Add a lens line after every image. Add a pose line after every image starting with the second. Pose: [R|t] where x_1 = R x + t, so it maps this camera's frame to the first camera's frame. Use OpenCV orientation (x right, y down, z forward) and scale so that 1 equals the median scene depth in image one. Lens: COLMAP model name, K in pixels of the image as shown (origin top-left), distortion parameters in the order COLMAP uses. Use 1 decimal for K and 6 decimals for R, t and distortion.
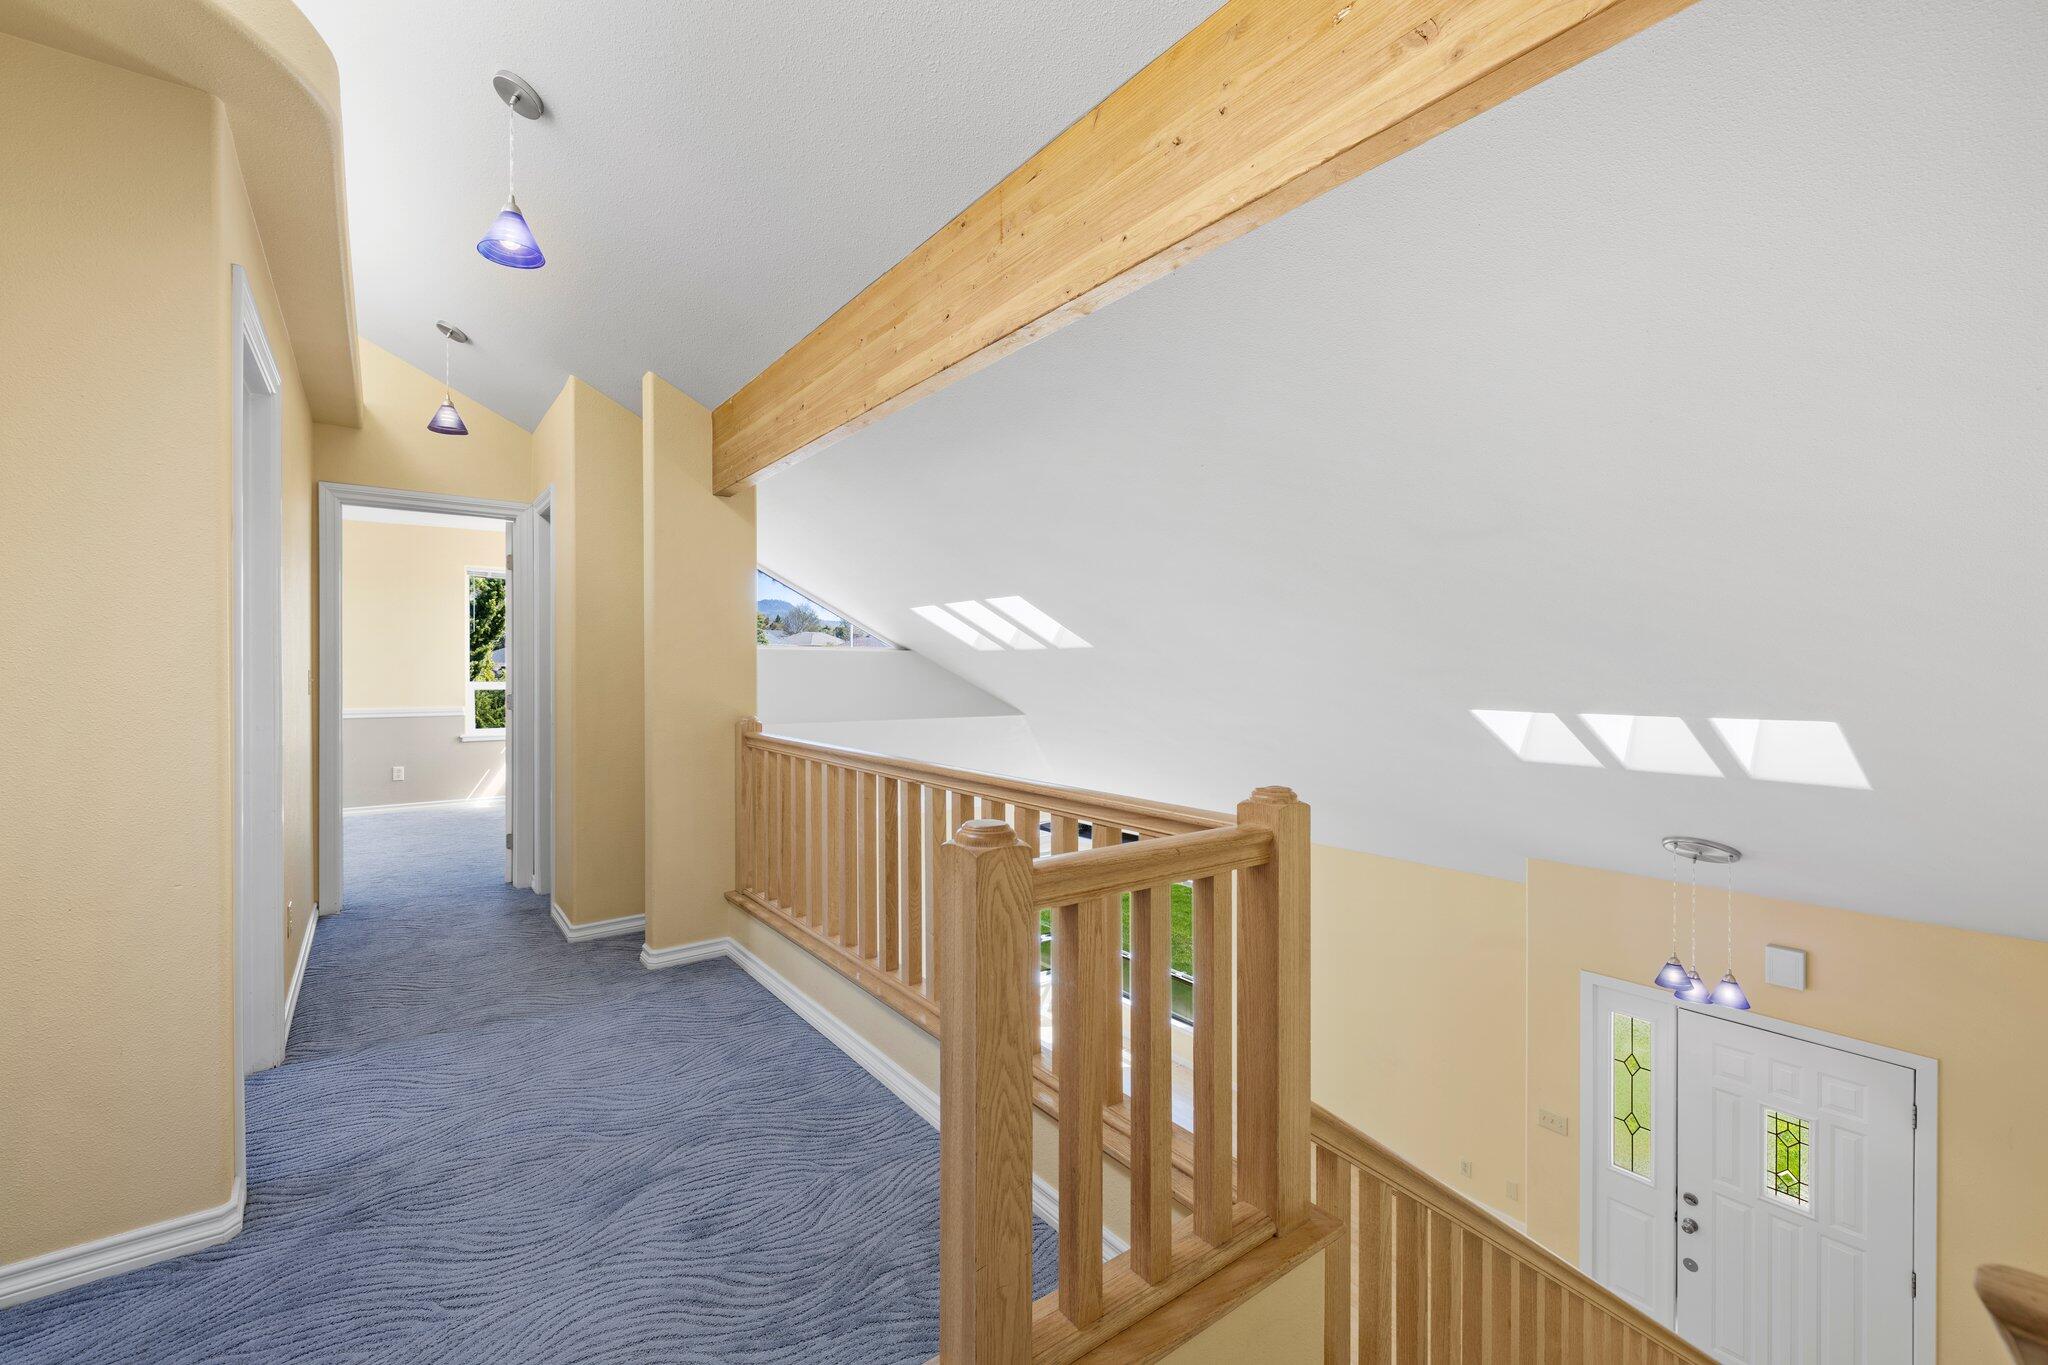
lens RADIAL K [[861.1, 0, 1017.1], [0, 861.1, 680.5], [0, 0, 1]] dist [0.000236, -0.000056]
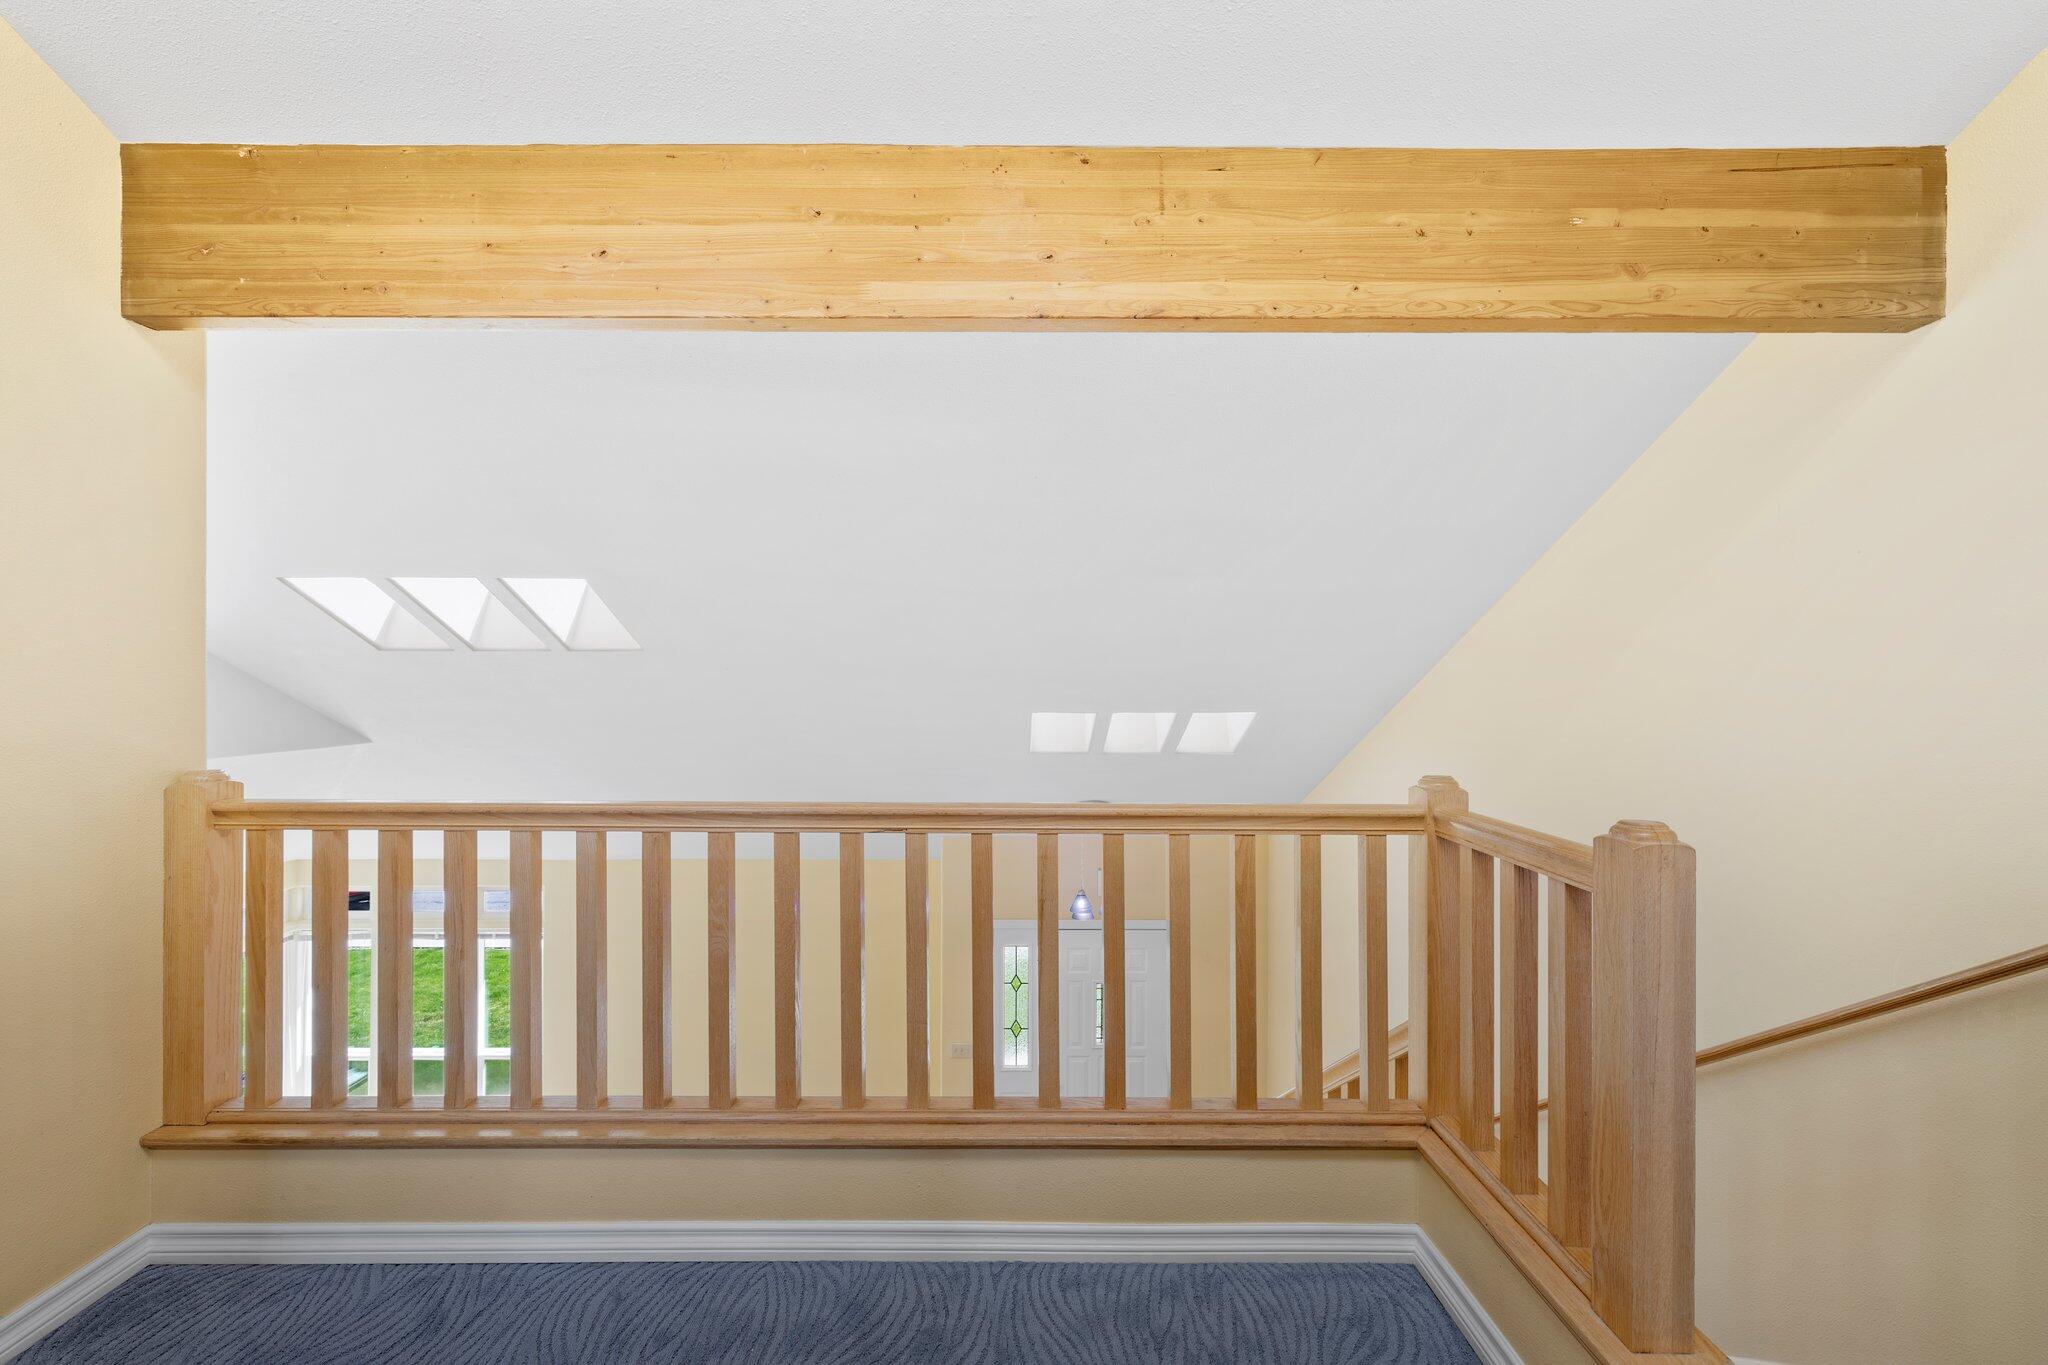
lens RADIAL K [[861.1, 0, 1017.1], [0, 861.1, 680.5], [0, 0, 1]] dist [0.000236, -0.000056]
pose [[0.588620, -0.001187, 0.808409, -0.486652], [0.007225, 0.999967, -0.003793, -0.007609], [-0.808378, 0.008073, 0.588609, 0.341463]]
